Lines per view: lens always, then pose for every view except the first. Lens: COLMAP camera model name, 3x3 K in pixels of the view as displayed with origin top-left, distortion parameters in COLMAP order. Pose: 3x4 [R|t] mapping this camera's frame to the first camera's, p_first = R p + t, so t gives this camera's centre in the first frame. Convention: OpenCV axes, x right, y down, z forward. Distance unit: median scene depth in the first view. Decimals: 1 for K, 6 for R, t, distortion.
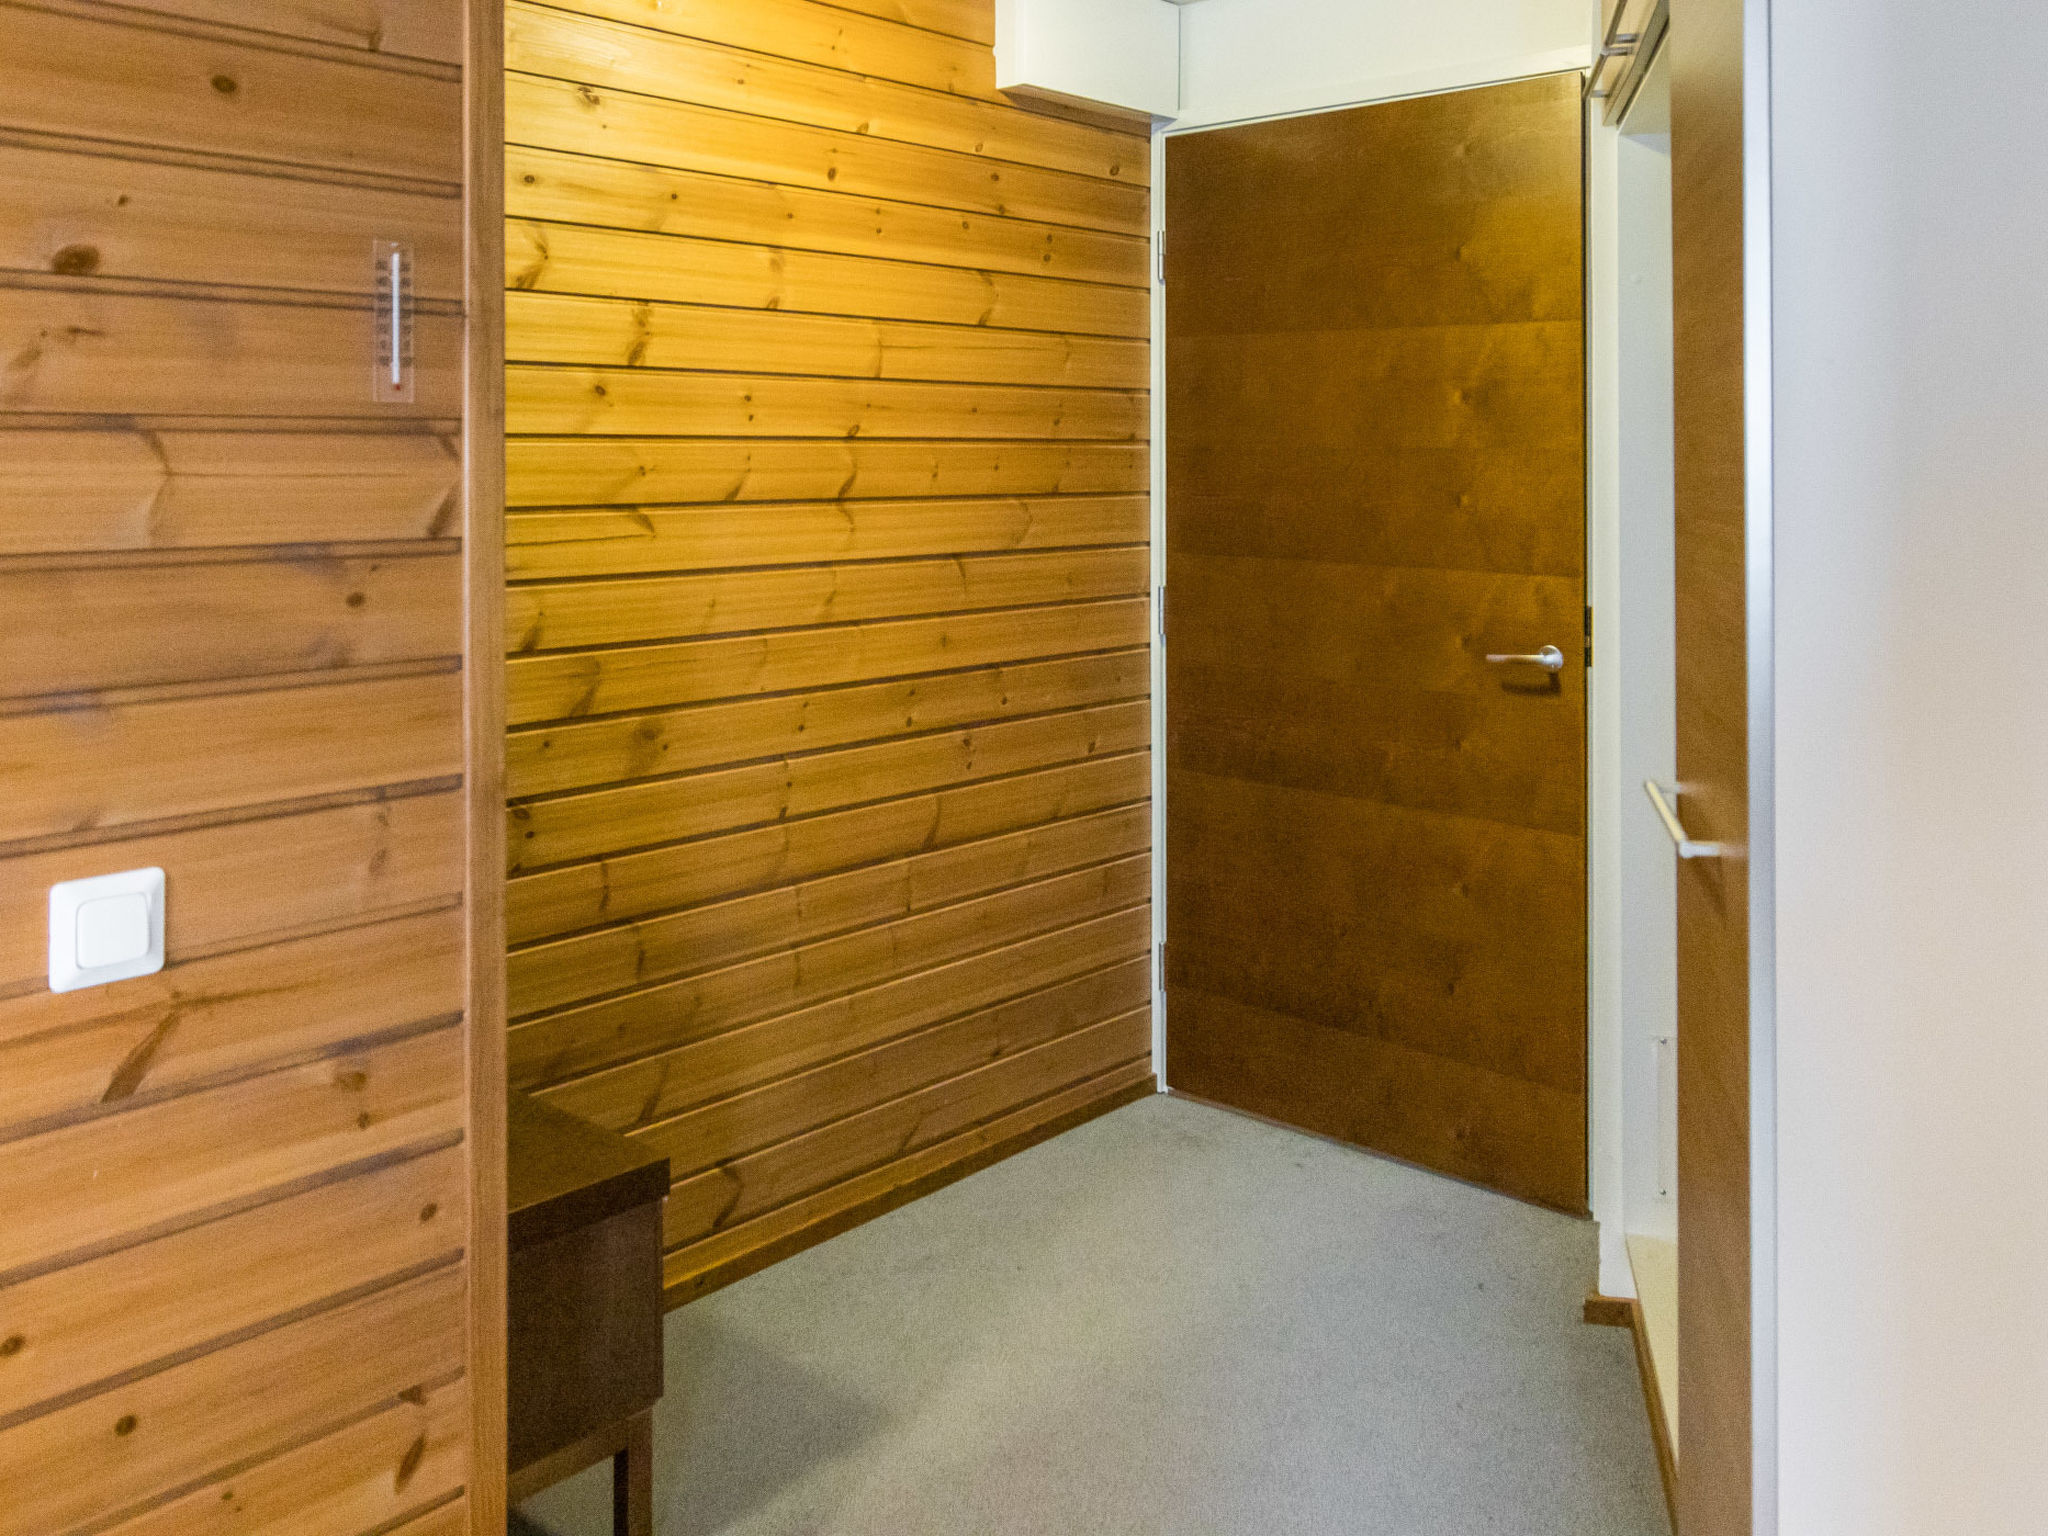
lens RADIAL K [[1797.7, 0, 1025.2], [0, 1797.7, 433.3], [0, 0, 1]] dist [-0.007598, -0.002848]
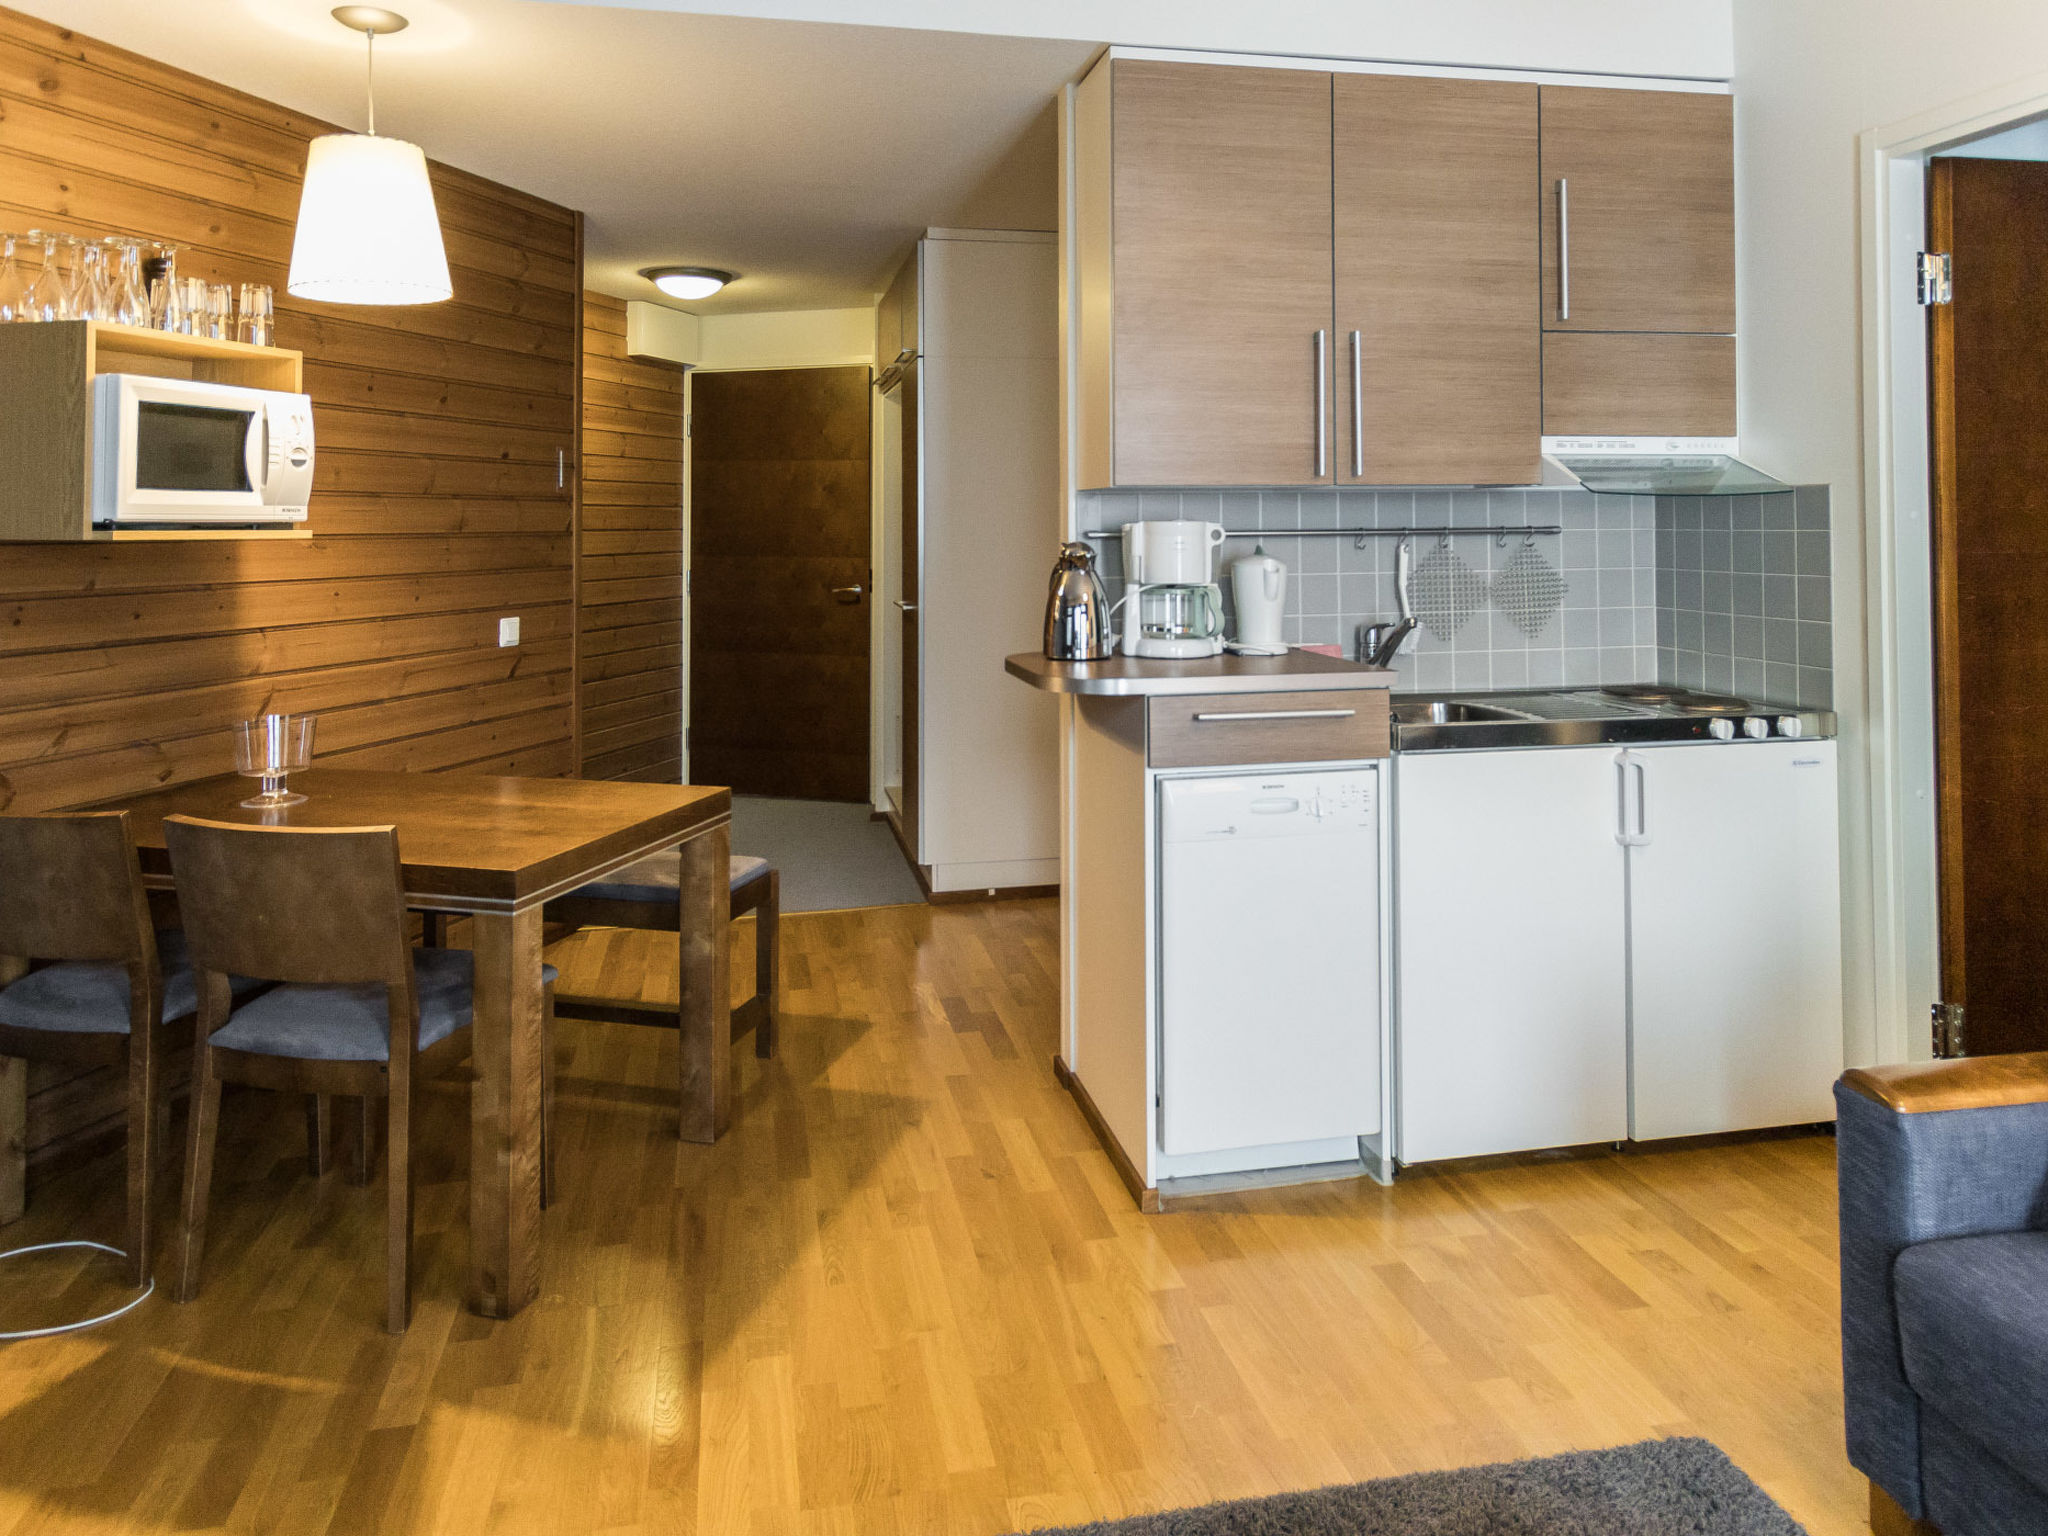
lens RADIAL K [[1365.2, 0, 1021.6], [0, 1365.2, 505.0], [0, 0, 1]] dist [0.004347, 0.001015]
pose [[0.907644, 0.002861, 0.419731, -0.328011], [-0.002576, 0.999996, -0.001246, 0.004303], [-0.419733, 0.000049, 0.907648, -0.914531]]
